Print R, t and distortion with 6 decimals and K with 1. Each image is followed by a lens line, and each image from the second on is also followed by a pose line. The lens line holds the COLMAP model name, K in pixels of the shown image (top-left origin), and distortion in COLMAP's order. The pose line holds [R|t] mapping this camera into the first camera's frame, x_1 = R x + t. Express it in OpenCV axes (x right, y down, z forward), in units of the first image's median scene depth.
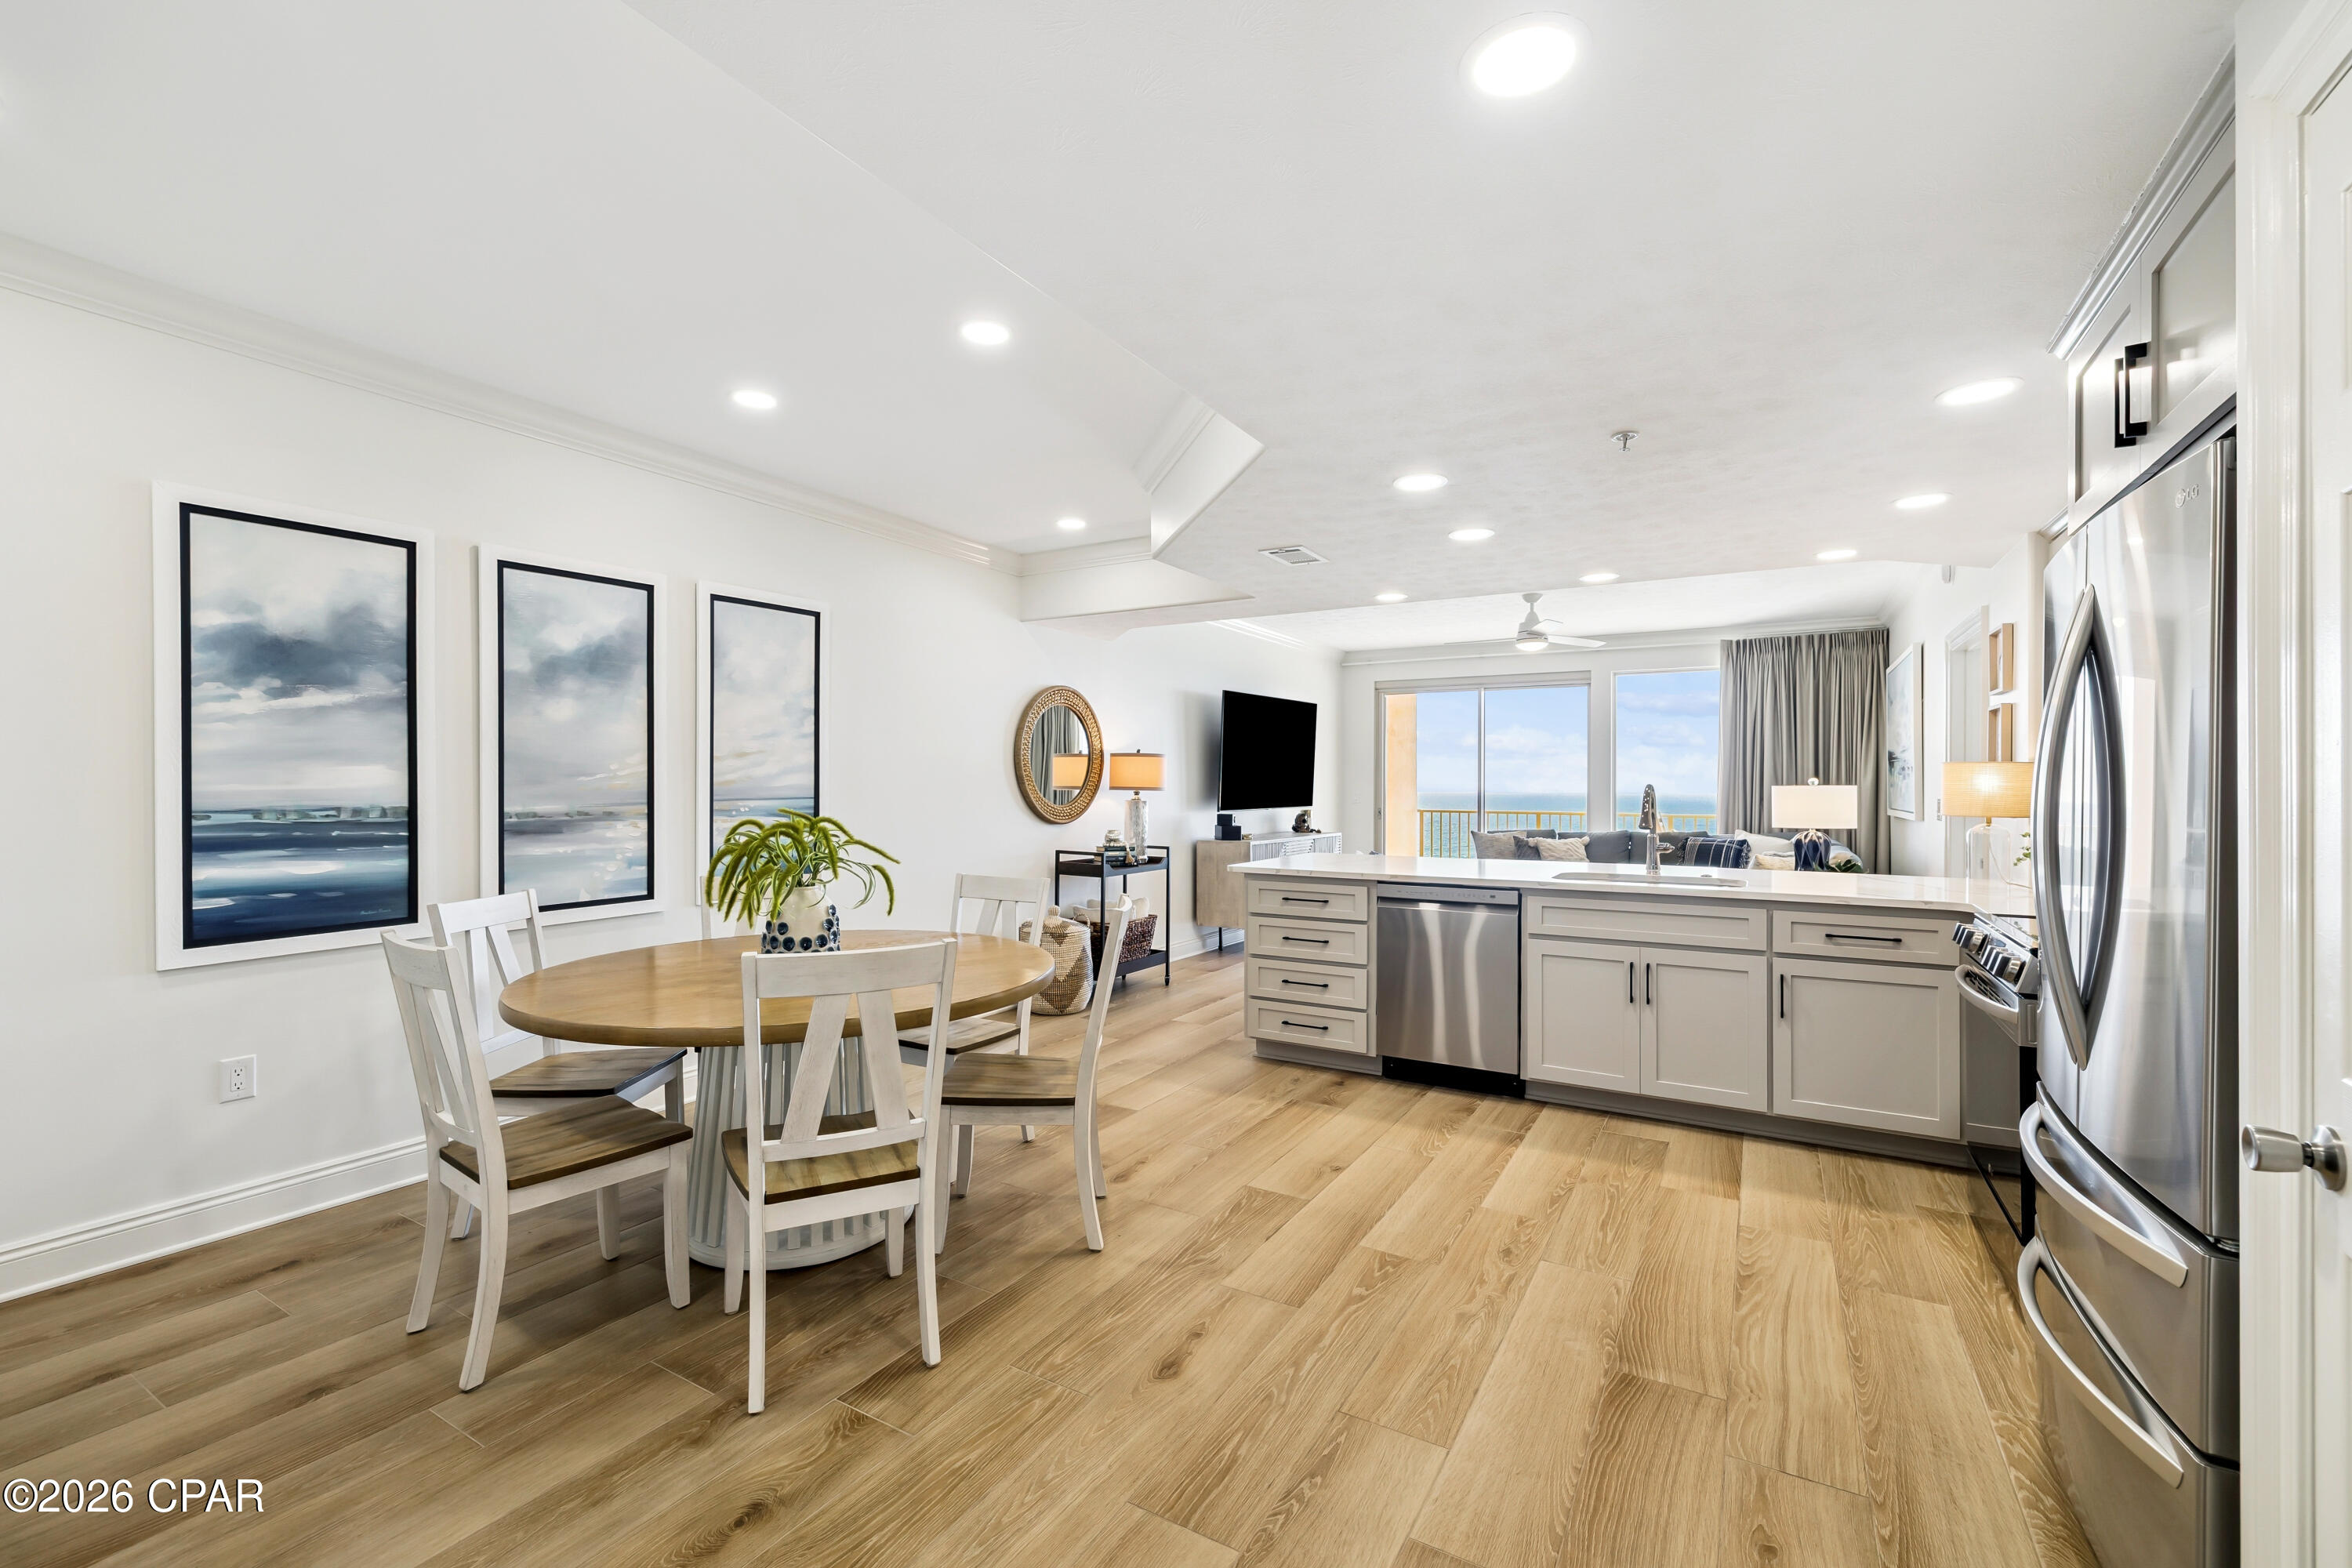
lens RADIAL K [[988.4, 0, 1166.8], [0, 988.4, 786.3], [0, 0, 1]] dist [0.003360, 0.000254]
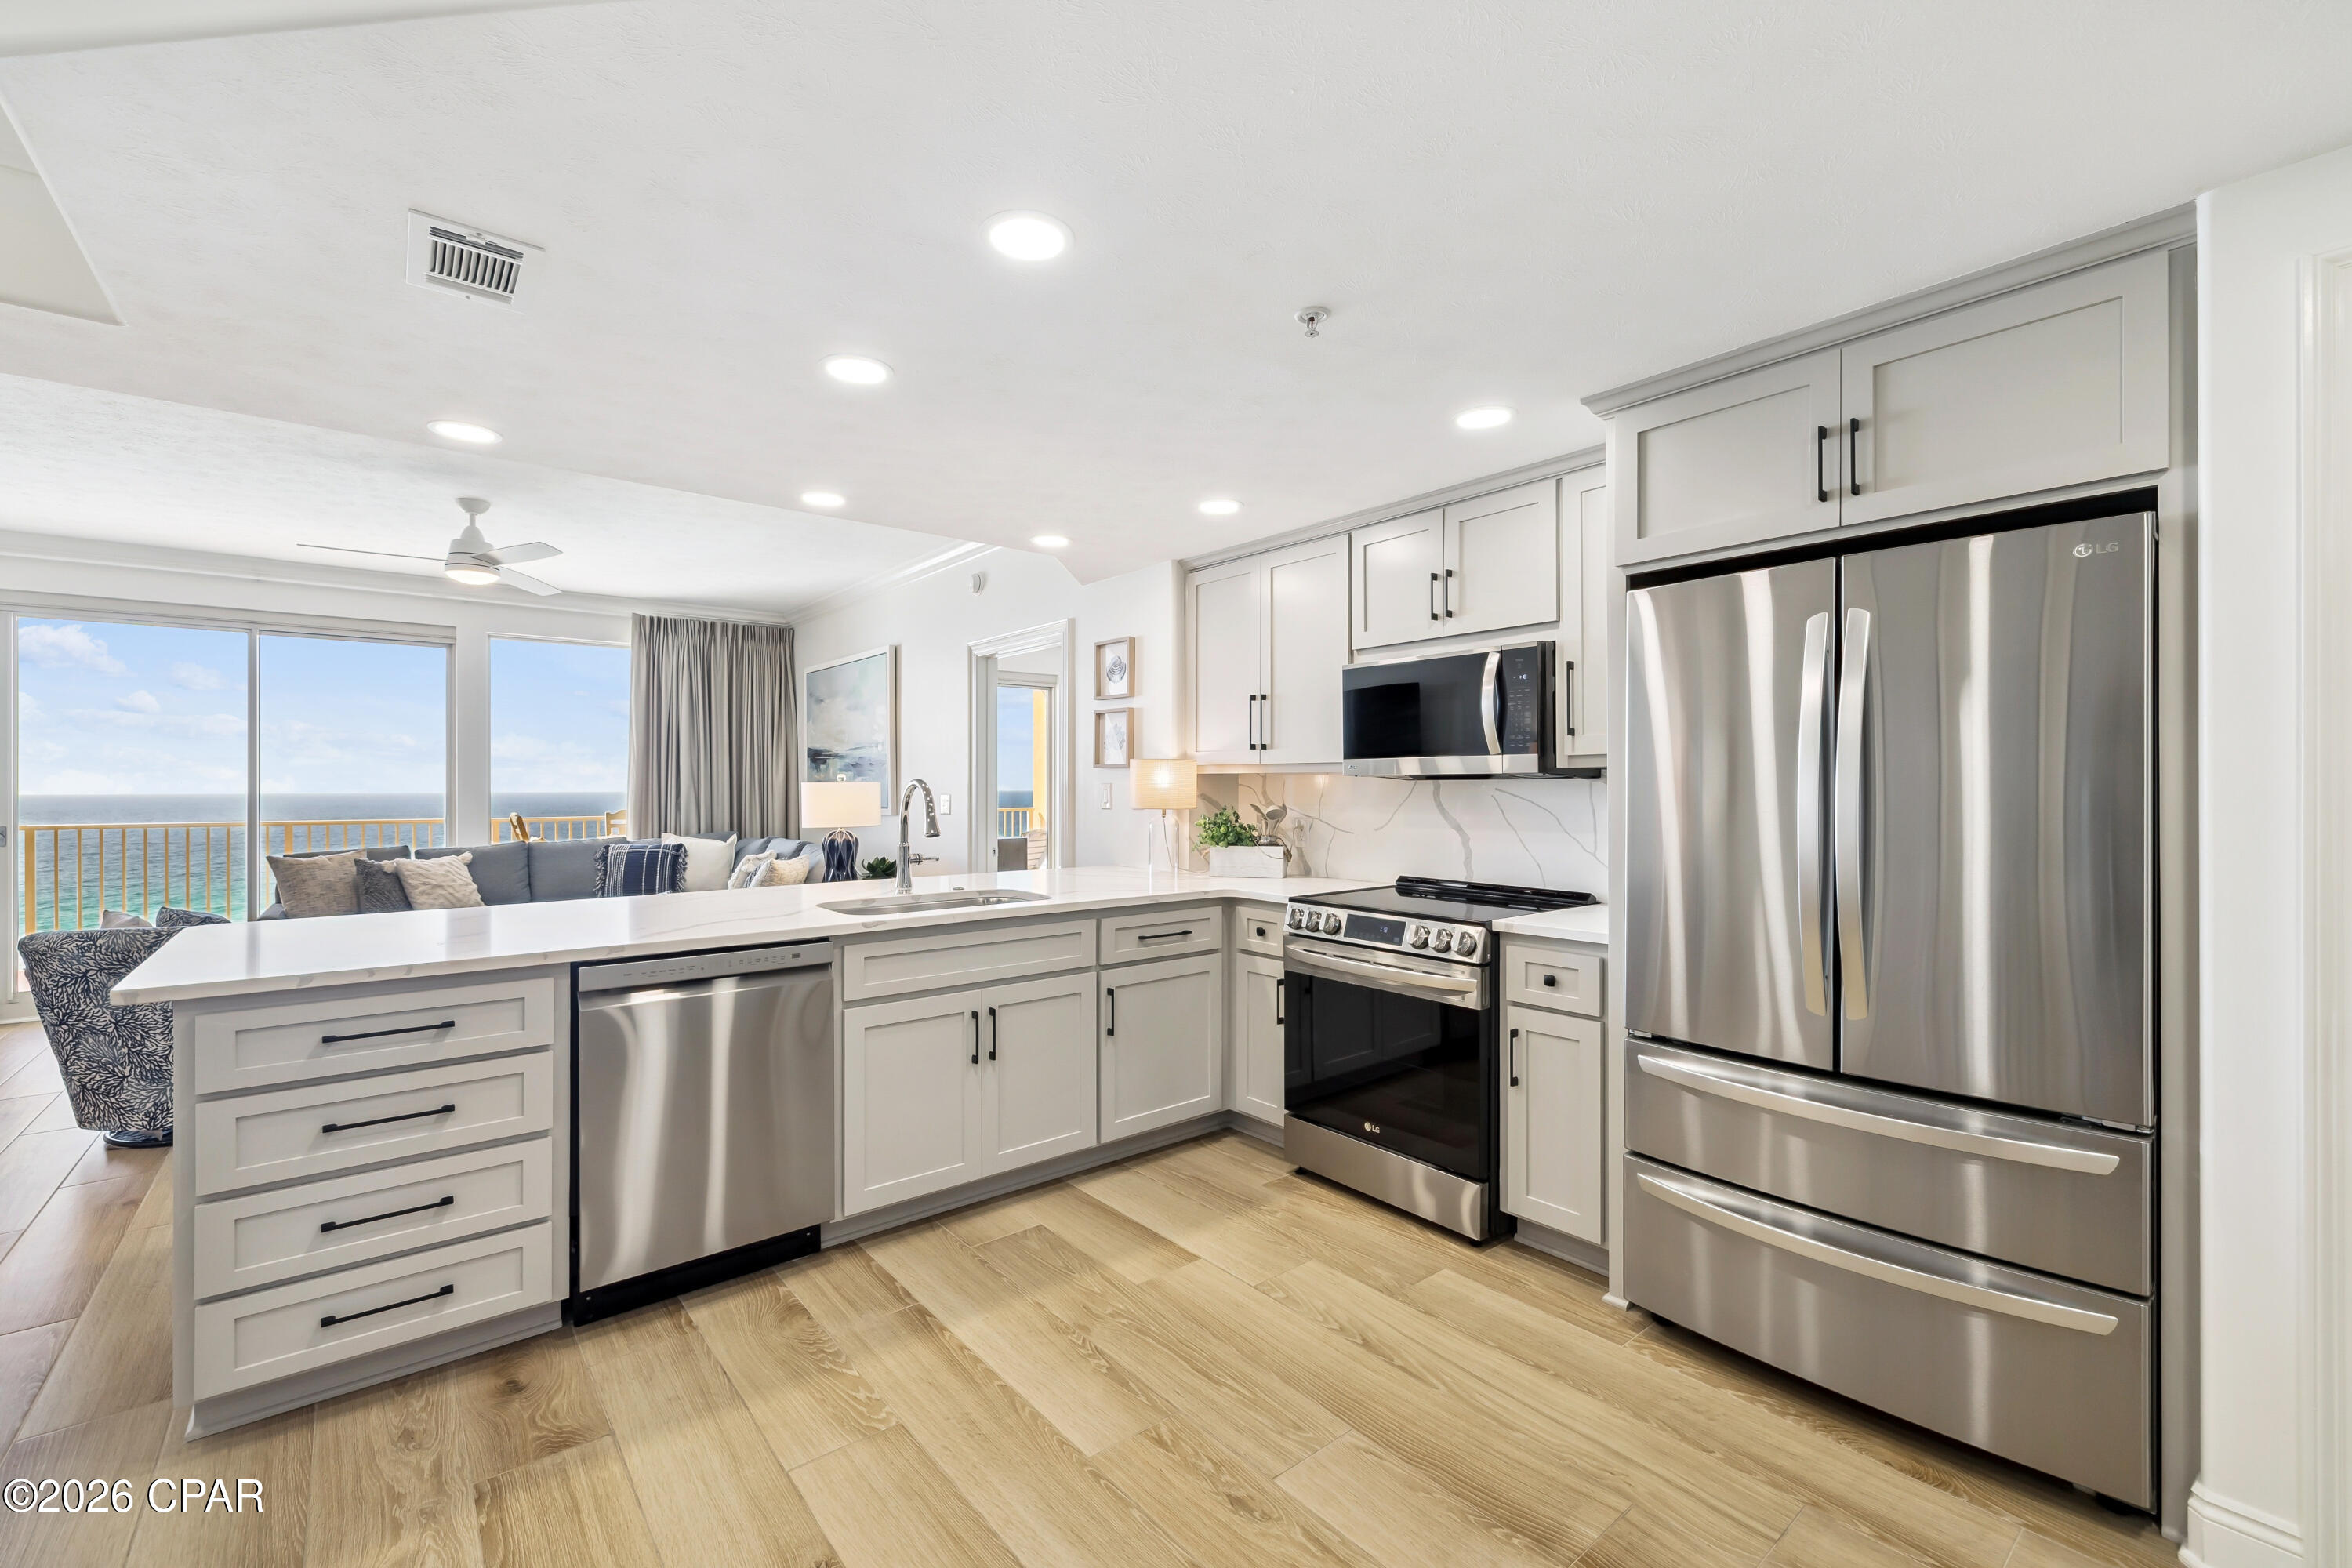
lens RADIAL K [[988.4, 0, 1166.8], [0, 988.4, 786.3], [0, 0, 1]] dist [0.003360, 0.000254]
pose [[0.337597, -0.004260, 0.941281, -0.197342], [0.002402, 0.999990, 0.003664, 0.000947], [-0.941288, 0.001024, 0.337604, 0.587261]]
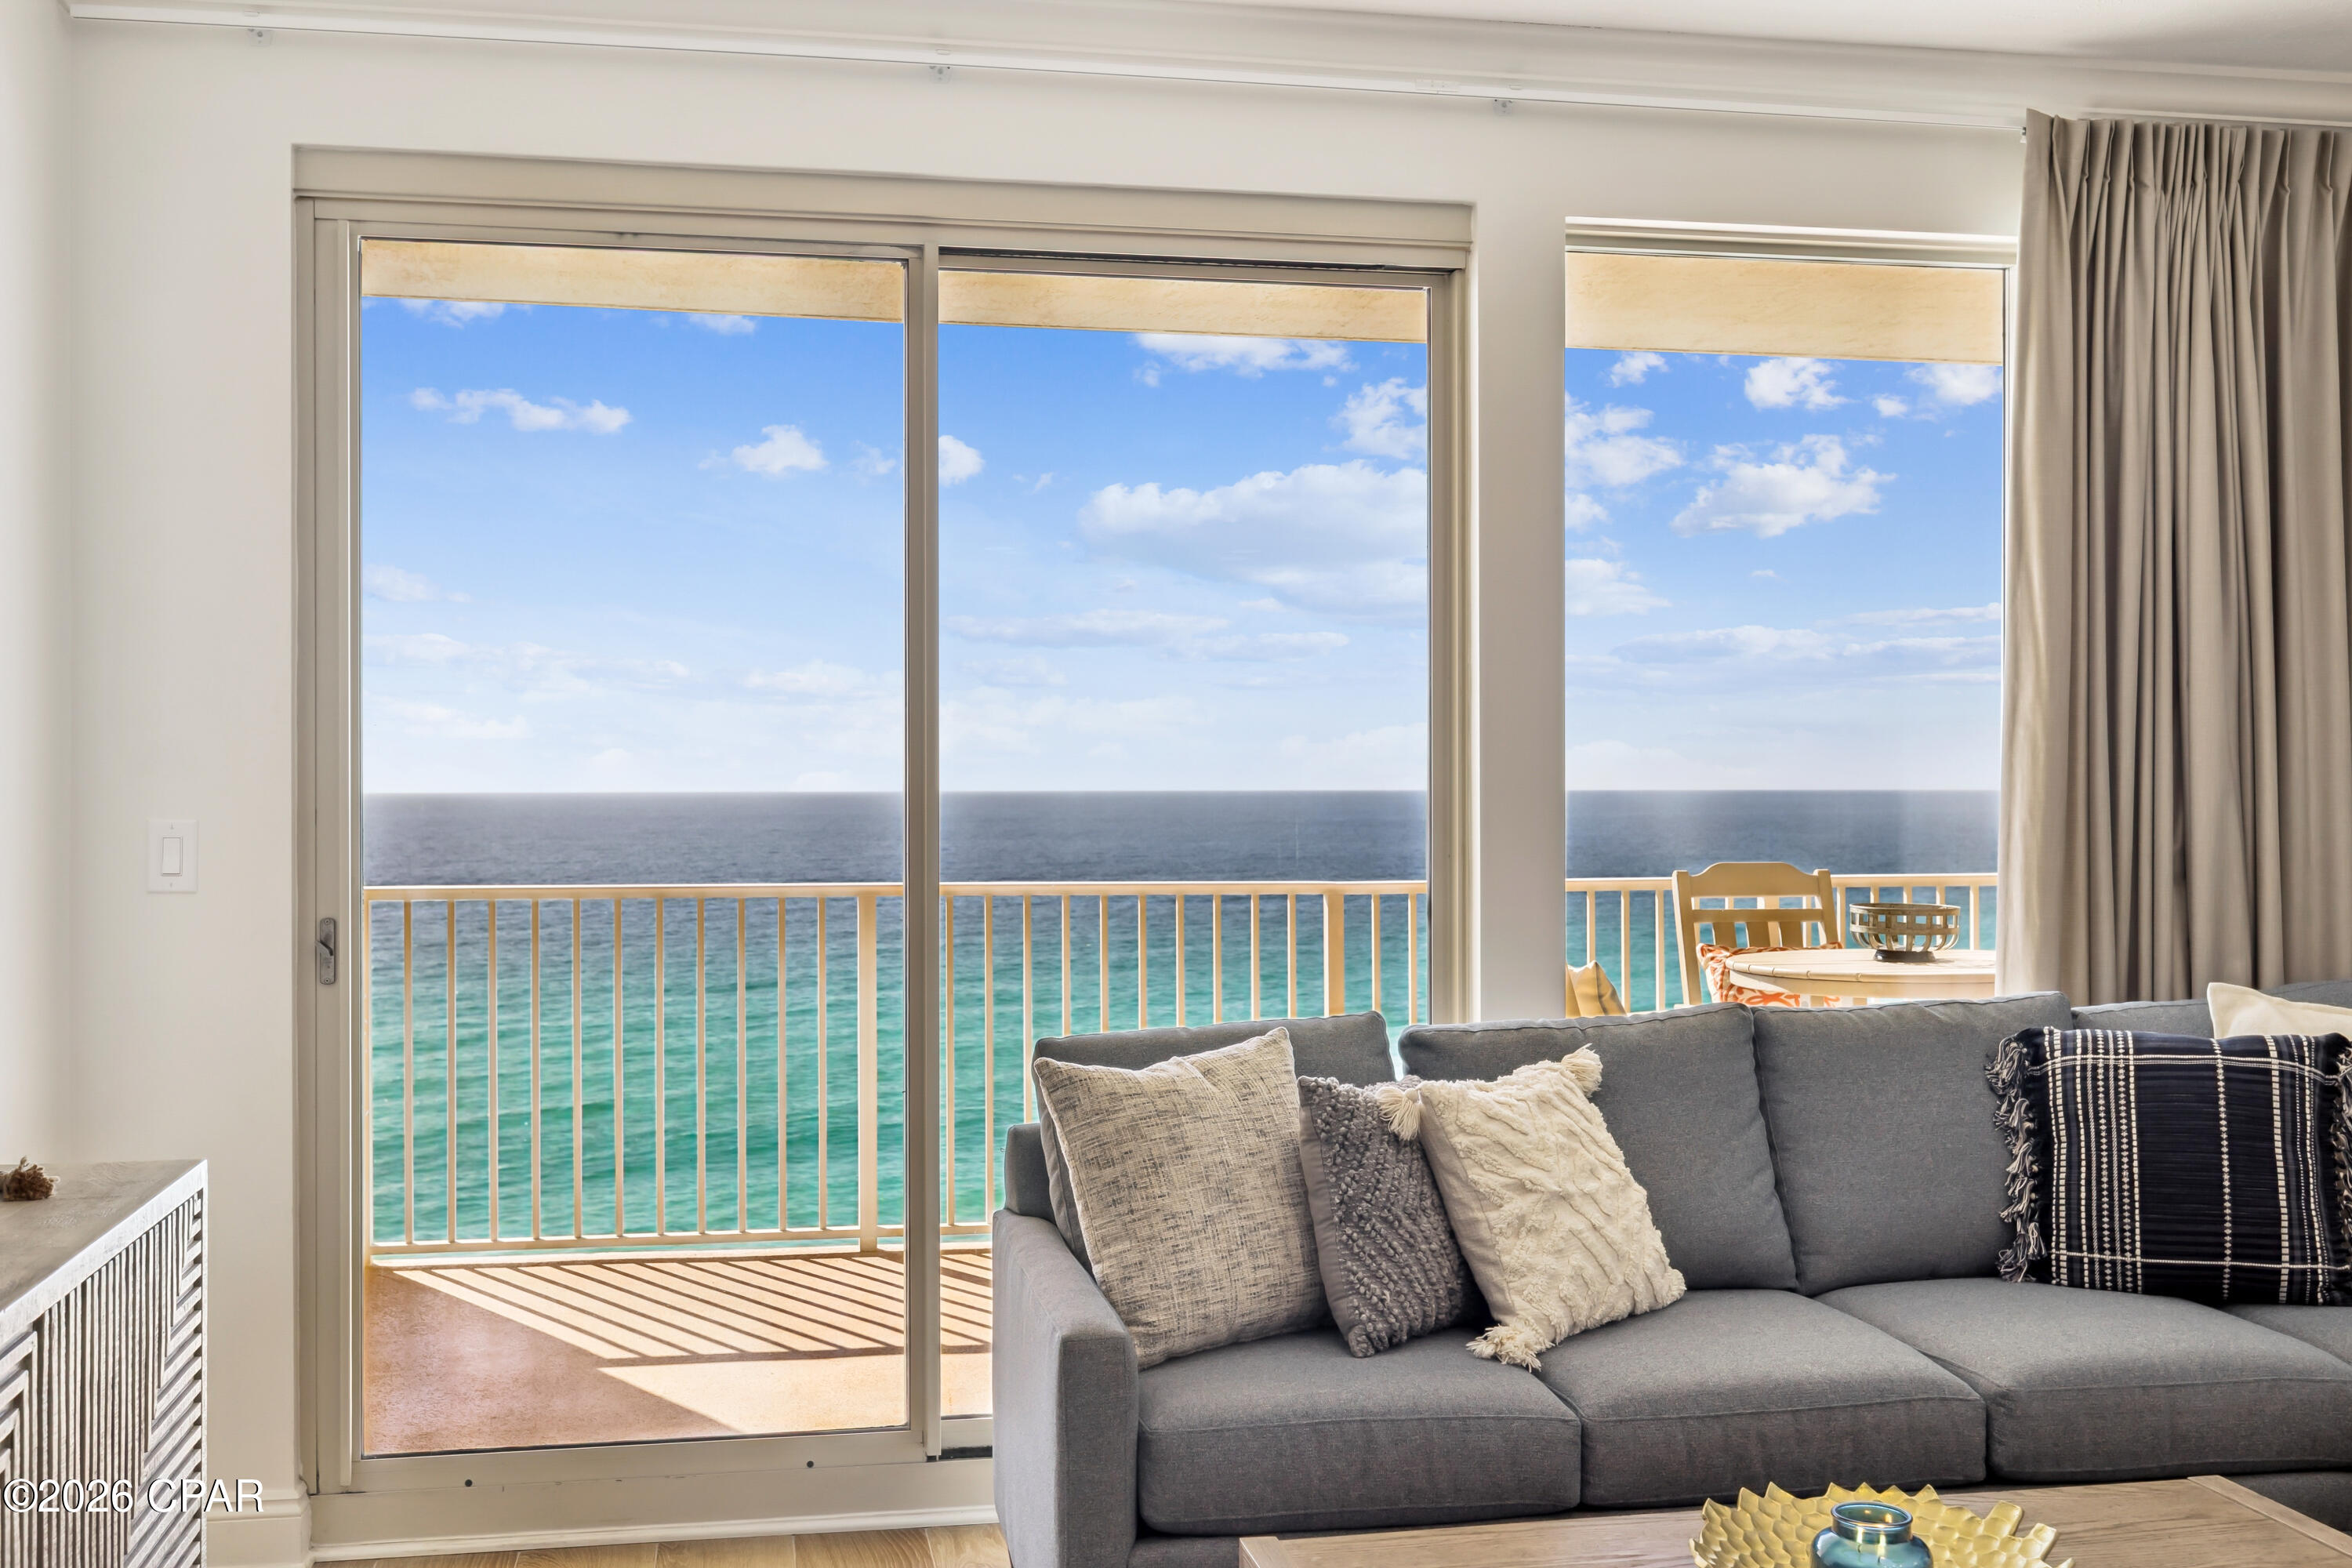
lens RADIAL K [[2294.1, 0, 1176.0], [0, 2294.1, 784.0], [0, 0, 1]] dist [-0.000768, 0.004794]
pose [[0.741158, -0.005062, 0.671311, 0.167369], [0.002553, 0.999986, 0.004721, -0.003269], [-0.671326, -0.001785, 0.741160, 1.607354]]
